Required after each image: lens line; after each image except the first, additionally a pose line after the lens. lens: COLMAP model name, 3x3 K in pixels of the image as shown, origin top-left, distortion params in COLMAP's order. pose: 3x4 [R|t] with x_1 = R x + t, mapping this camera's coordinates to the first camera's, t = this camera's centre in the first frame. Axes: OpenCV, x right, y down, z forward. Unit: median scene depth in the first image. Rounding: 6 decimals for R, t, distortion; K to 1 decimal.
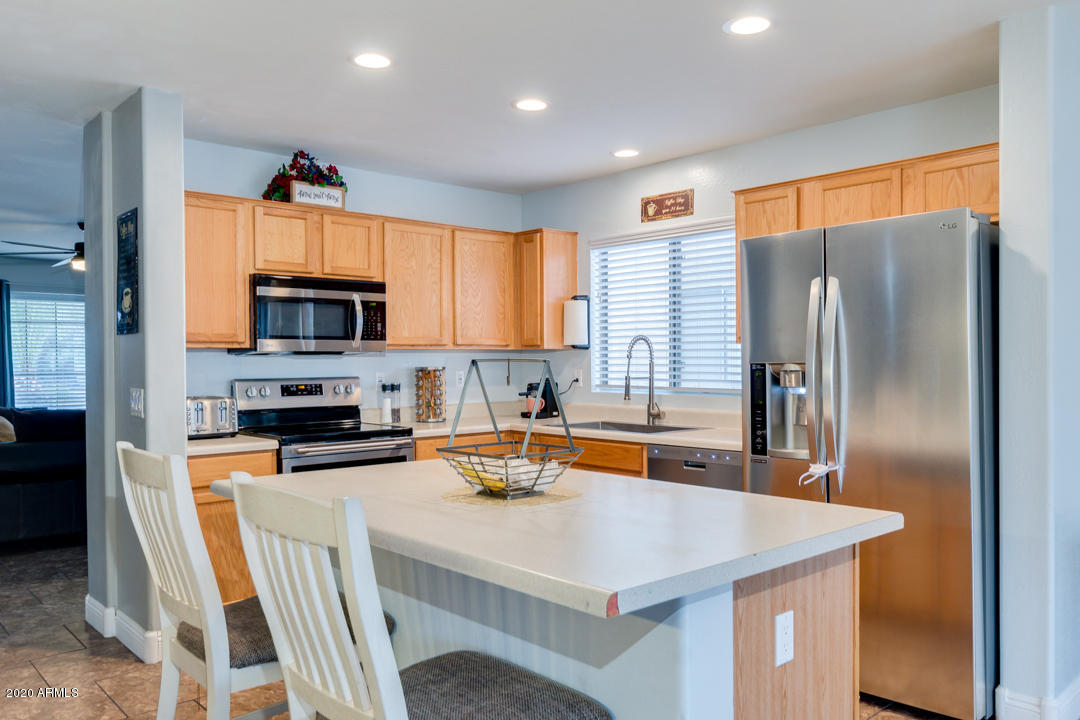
lens RADIAL K [[813.7, 0, 540.0], [0, 813.7, 360.0], [0, 0, 1]] dist [-0.001256, -0.000167]
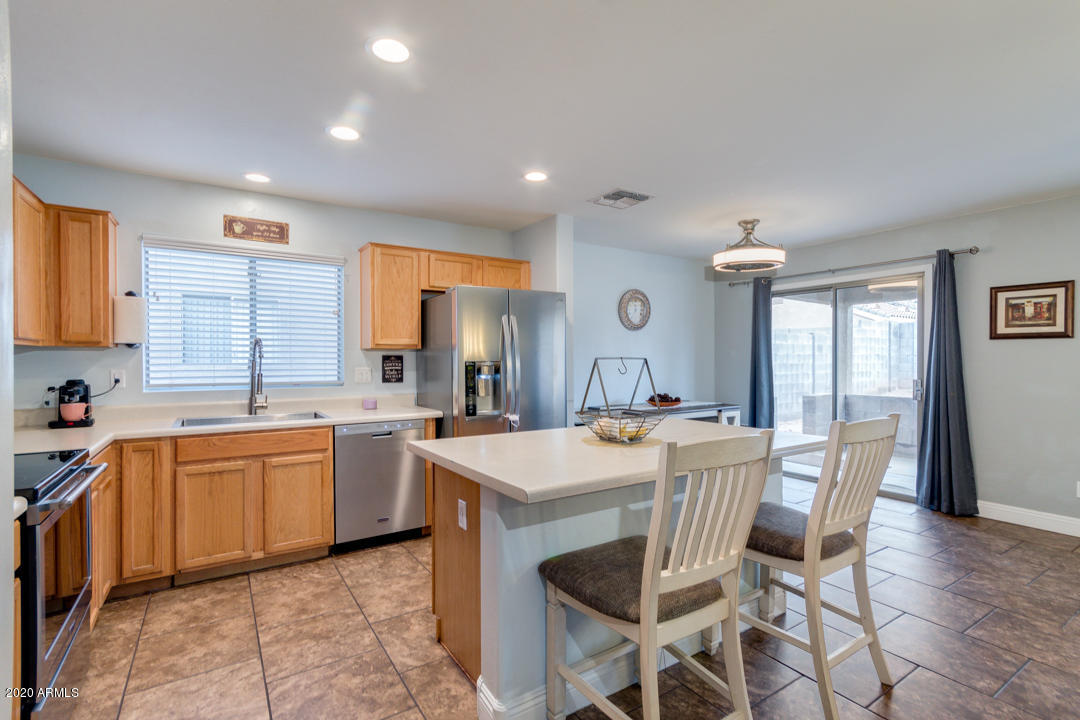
lens RADIAL K [[513.1, 0, 540.0], [0, 513.1, 360.0], [0, 0, 1]] dist [0.001679, 0.000286]
pose [[0.151727, -0.002616, 0.988419, -0.525653], [-0.001496, 0.999995, 0.002876, -0.002061], [-0.988421, -0.001915, 0.151723, 0.481627]]
